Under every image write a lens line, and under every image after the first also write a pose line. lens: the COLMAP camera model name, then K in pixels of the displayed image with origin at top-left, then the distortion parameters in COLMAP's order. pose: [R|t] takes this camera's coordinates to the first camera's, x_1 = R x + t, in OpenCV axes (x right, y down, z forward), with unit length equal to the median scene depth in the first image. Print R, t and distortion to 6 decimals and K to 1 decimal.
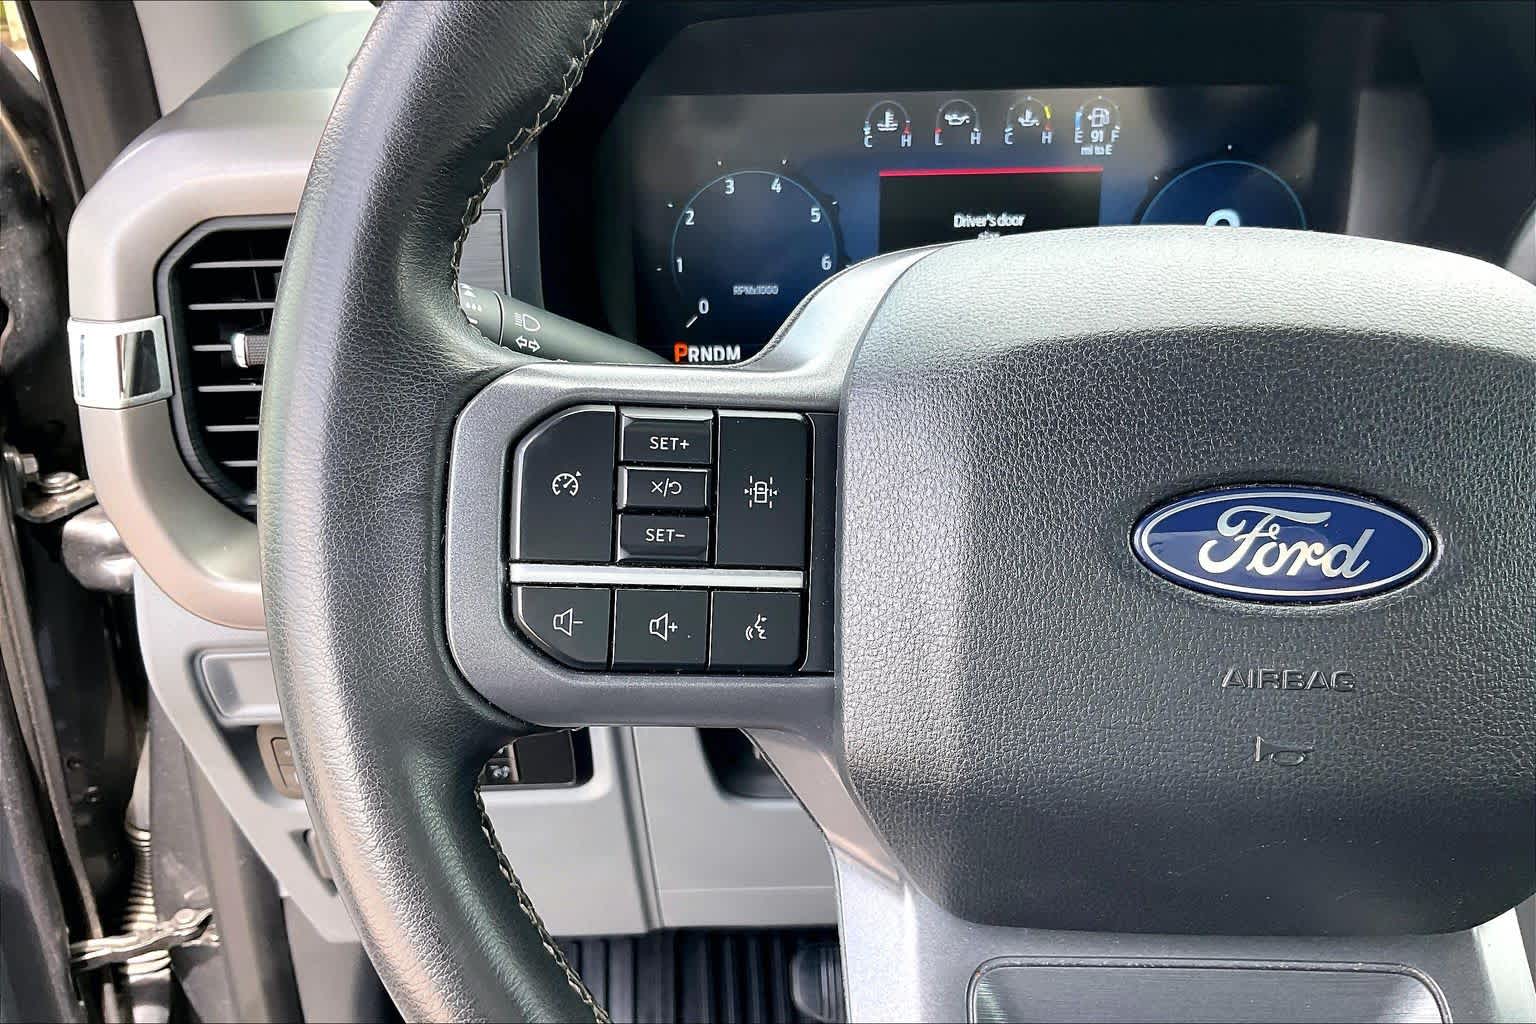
lens RADIAL K [[1294.7, 0, 770.6], [0, 1294.7, 509.3], [0, 0, 1]] dist [0.058558, -0.146560]
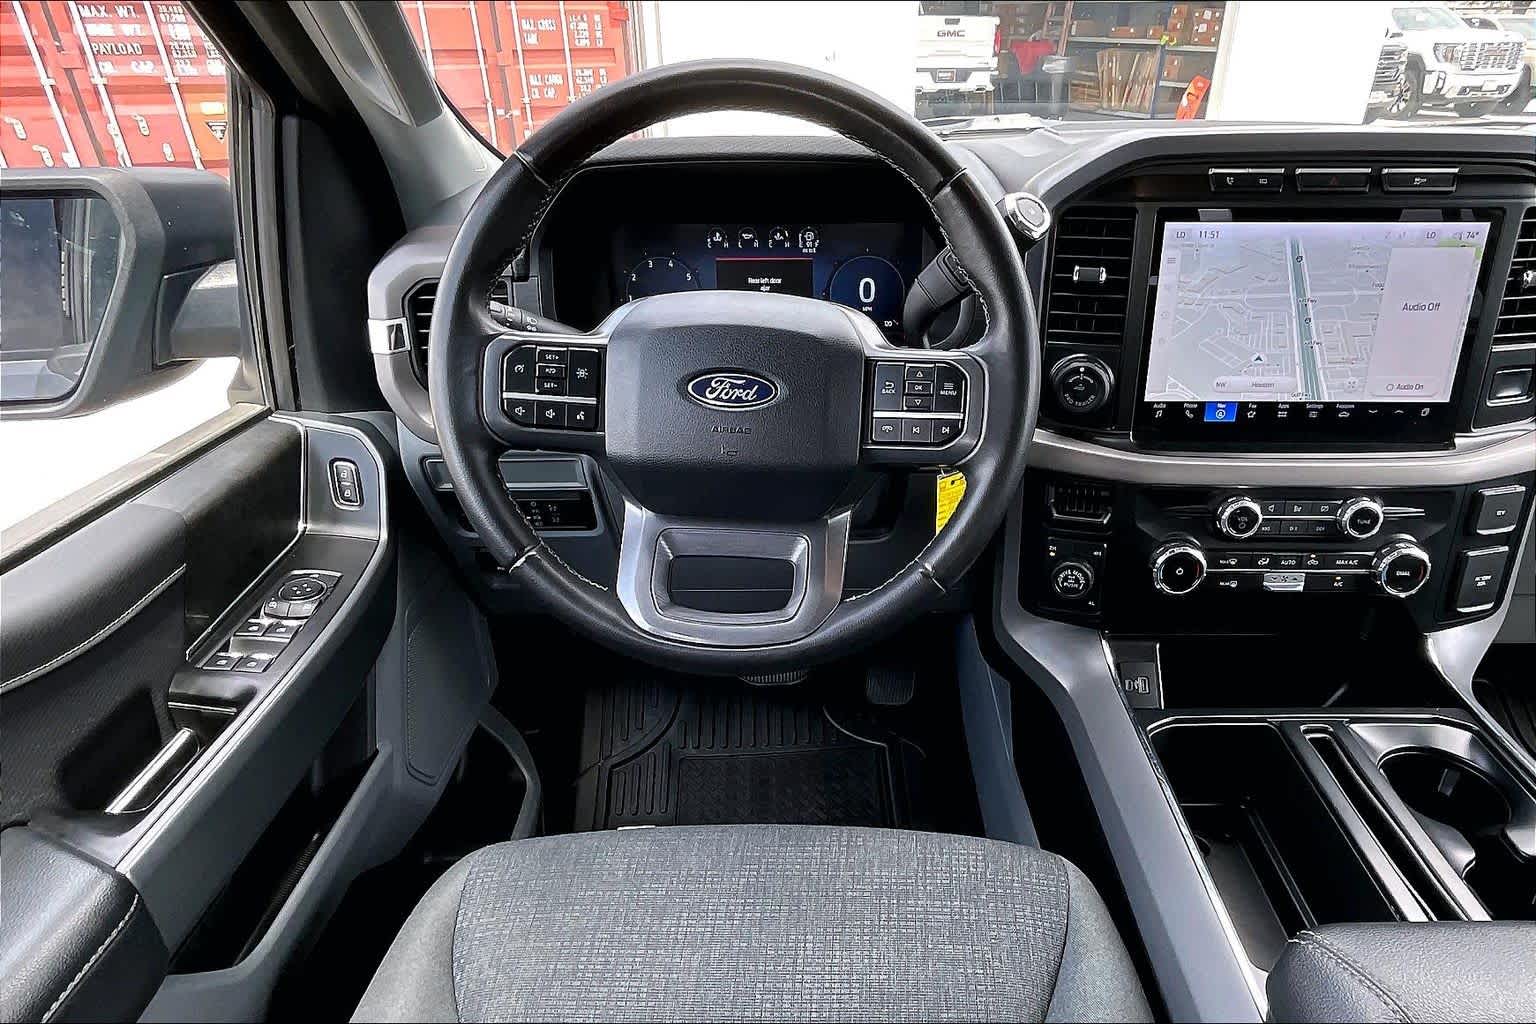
lens RADIAL K [[929.4, 0, 841.8], [0, 929.4, 548.0], [0, 0, 1]] dist [-0.012196, 0.015702]
pose [[0.999643, 0.019011, -0.018797, 0.721158], [-0.017386, 0.996387, 0.083125, 0.226162], [0.020309, -0.082768, 0.996362, -1.391328]]
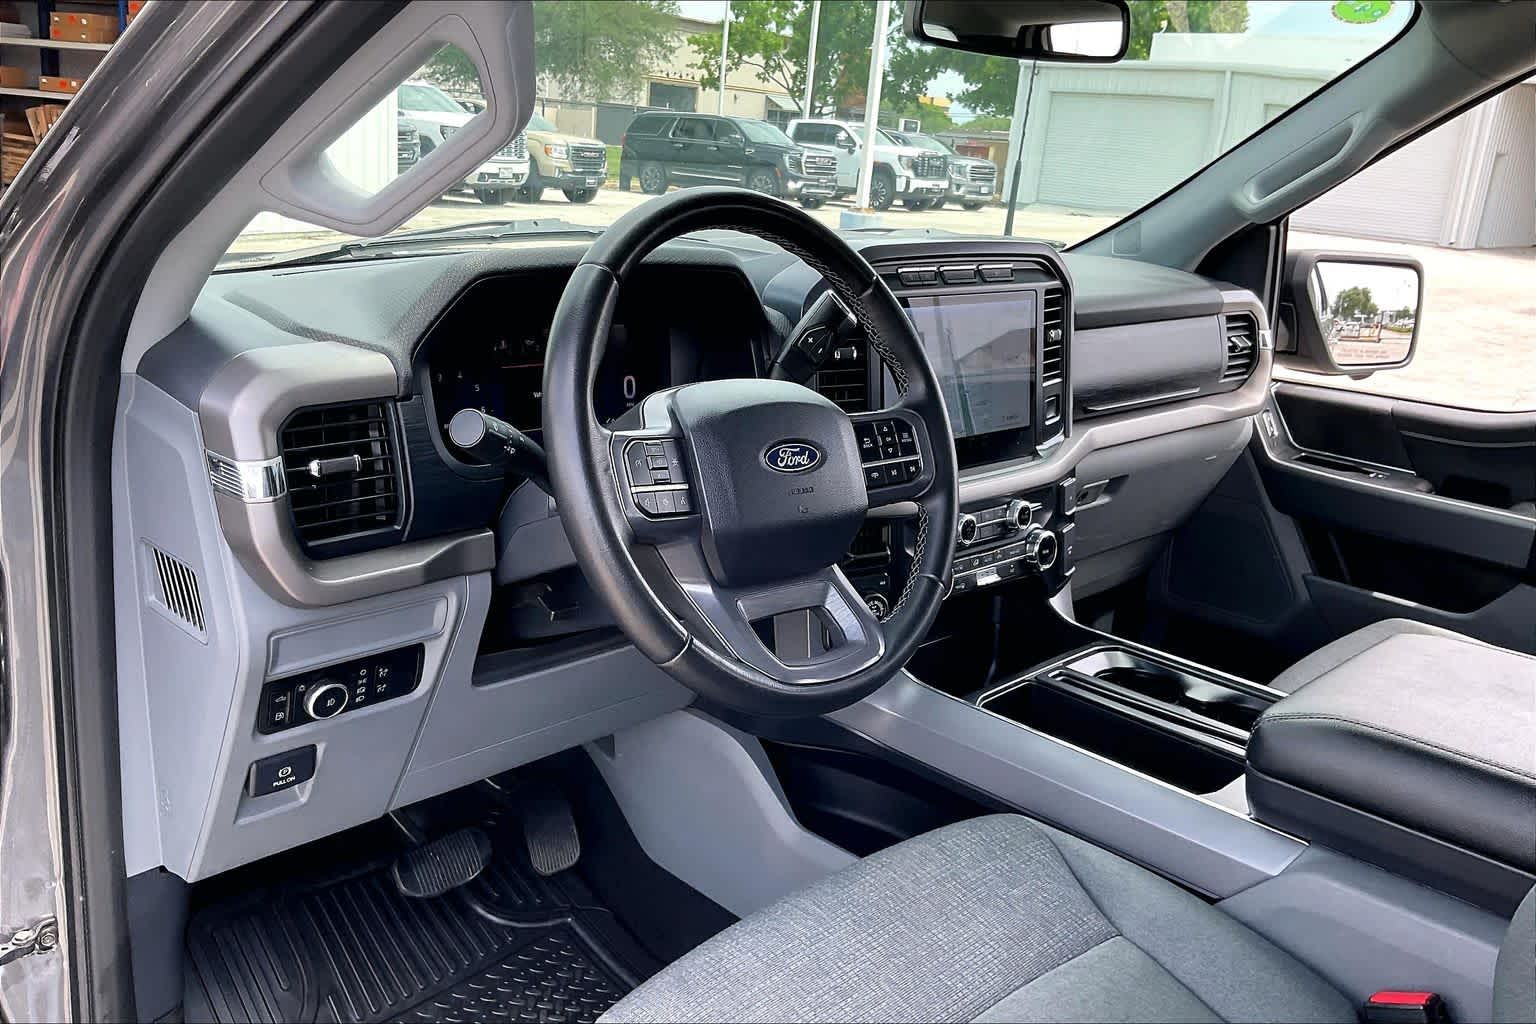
lens RADIAL K [[1287.4, 0, 768.0], [0, 1287.4, 512.0], [0, 0, 1]] dist [0.102209, -0.207677]
pose [[0.722803, -0.134328, 0.677873, -2.255003], [0.213260, 0.976407, -0.033909, 0.296646], [-0.657325, 0.169073, 0.734397, -1.724242]]
